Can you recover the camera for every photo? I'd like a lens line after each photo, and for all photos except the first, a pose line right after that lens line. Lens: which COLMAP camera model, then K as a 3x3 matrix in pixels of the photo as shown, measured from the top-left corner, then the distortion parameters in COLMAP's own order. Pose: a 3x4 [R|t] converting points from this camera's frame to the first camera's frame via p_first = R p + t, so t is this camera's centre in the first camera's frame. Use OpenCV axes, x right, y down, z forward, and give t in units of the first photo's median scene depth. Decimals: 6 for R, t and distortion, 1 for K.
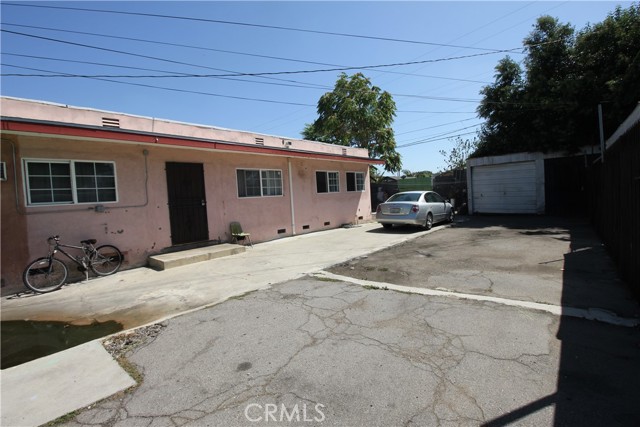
lens RADIAL K [[296.0, 0, 316.2], [0, 296.0, 207.5], [0, 0, 1]] dist [0.003812, -0.014052]
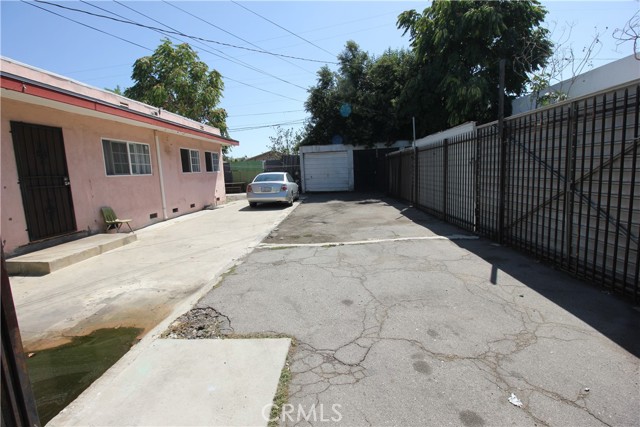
lens RADIAL K [[296.0, 0, 316.2], [0, 296.0, 207.5], [0, 0, 1]] dist [0.003812, -0.014052]
pose [[0.788761, -0.056801, 0.612070, -0.267041], [0.024096, 0.997813, 0.061547, 0.013972], [-0.614227, -0.033797, 0.788405, 0.026486]]
